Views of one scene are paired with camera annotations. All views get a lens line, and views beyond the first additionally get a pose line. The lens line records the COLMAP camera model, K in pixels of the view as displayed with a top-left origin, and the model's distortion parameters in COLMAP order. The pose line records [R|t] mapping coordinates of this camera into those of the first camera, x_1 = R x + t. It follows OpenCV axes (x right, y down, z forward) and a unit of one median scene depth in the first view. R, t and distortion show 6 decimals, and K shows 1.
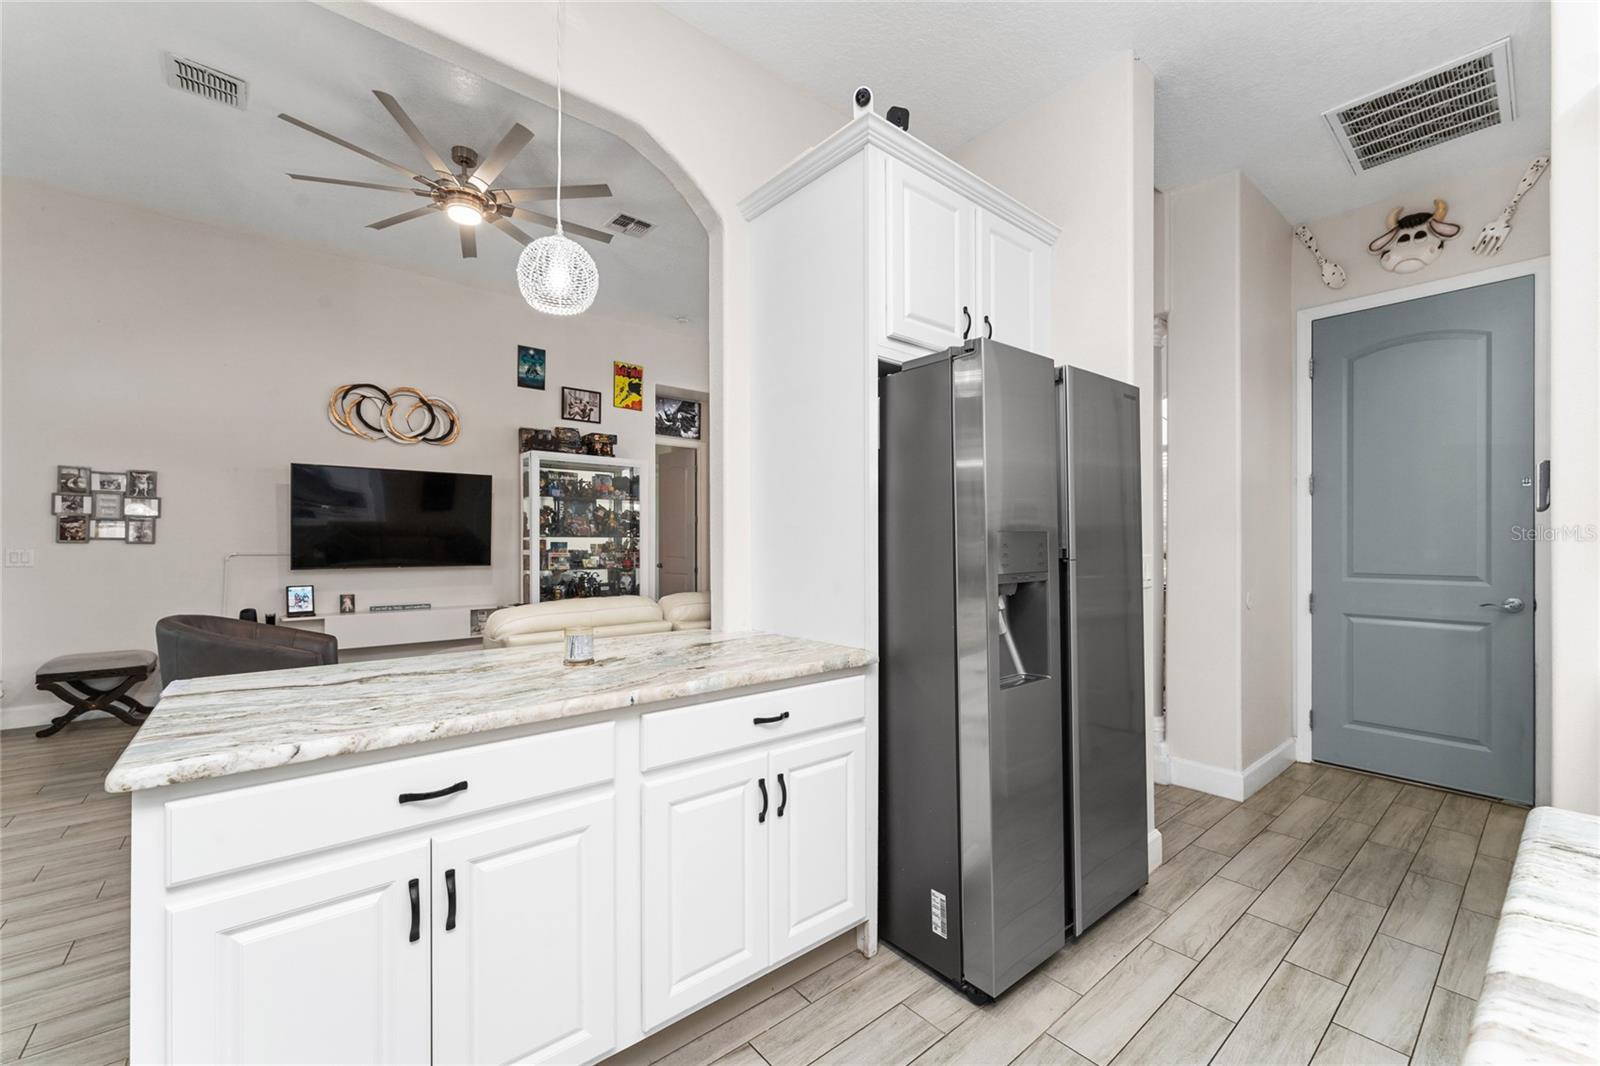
lens RADIAL K [[644.9, 0, 800.2], [0, 644.9, 539.0], [0, 0, 1]] dist [0.002841, 0.000023]
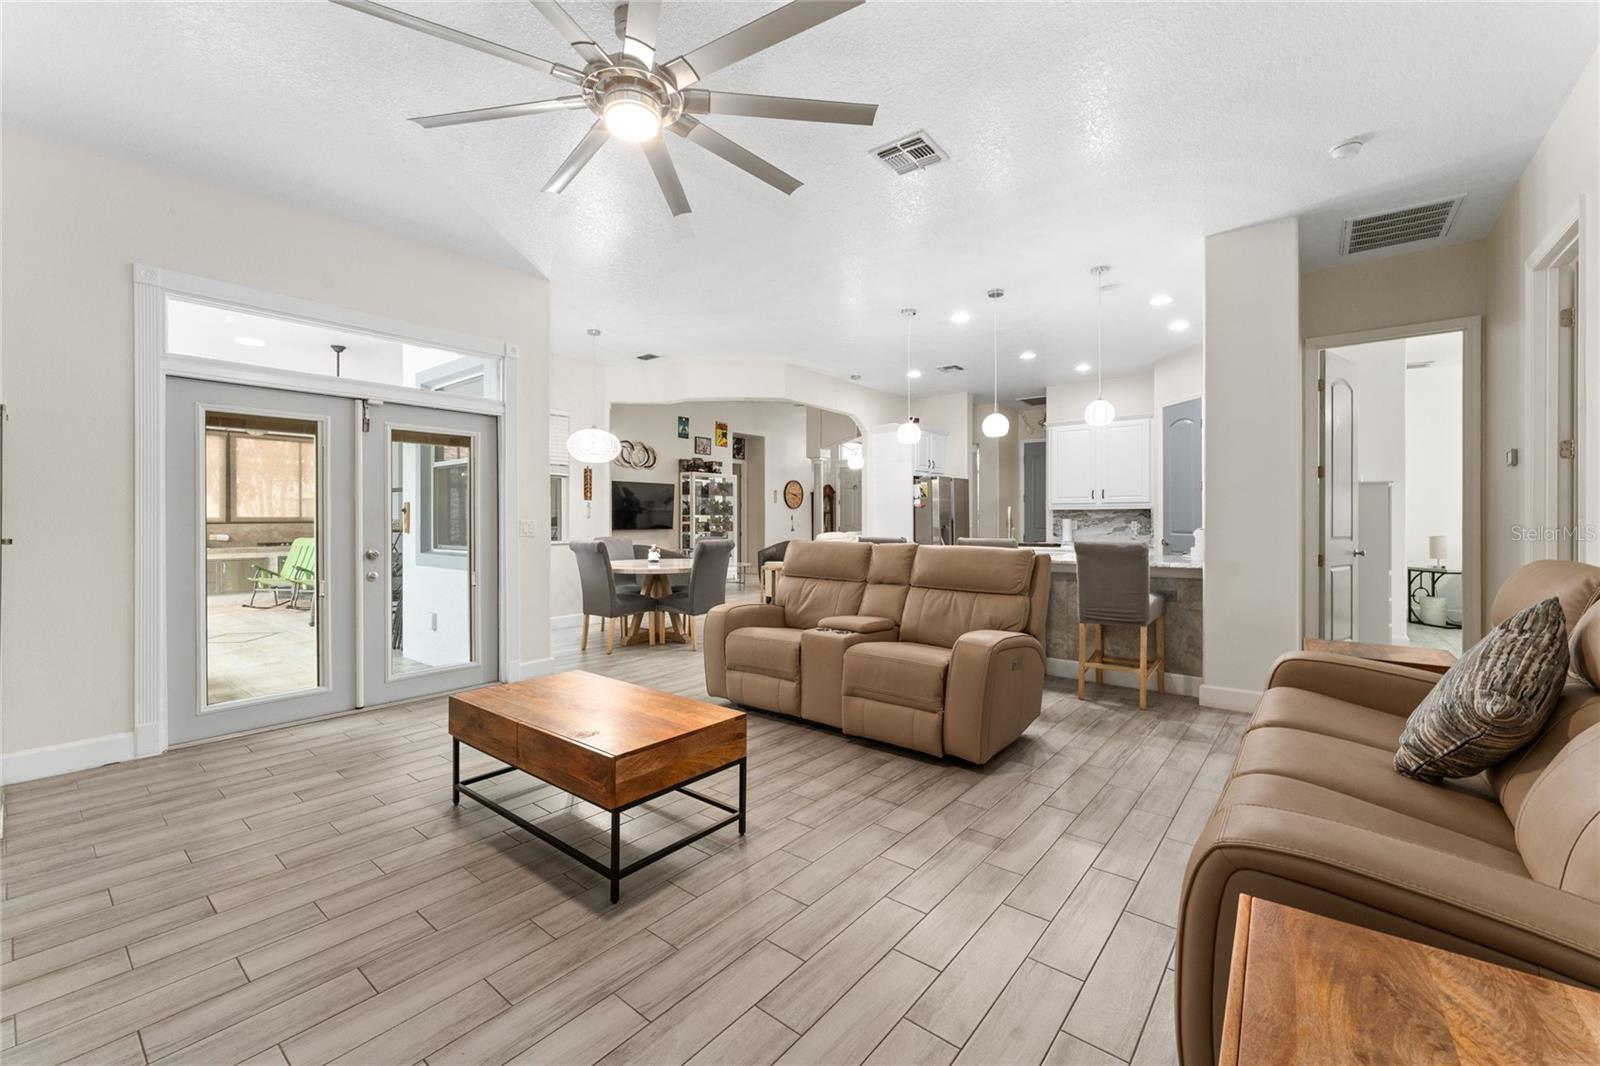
lens RADIAL K [[644.9, 0, 793.3], [0, 644.9, 522.5], [0, 0, 1]] dist [0.002841, 0.000023]
pose [[0.981387, 0.000375, 0.192041, -0.459618], [-0.002072, 0.999961, 0.008637, 0.002058], [-0.192031, -0.008874, 0.981349, -0.956477]]
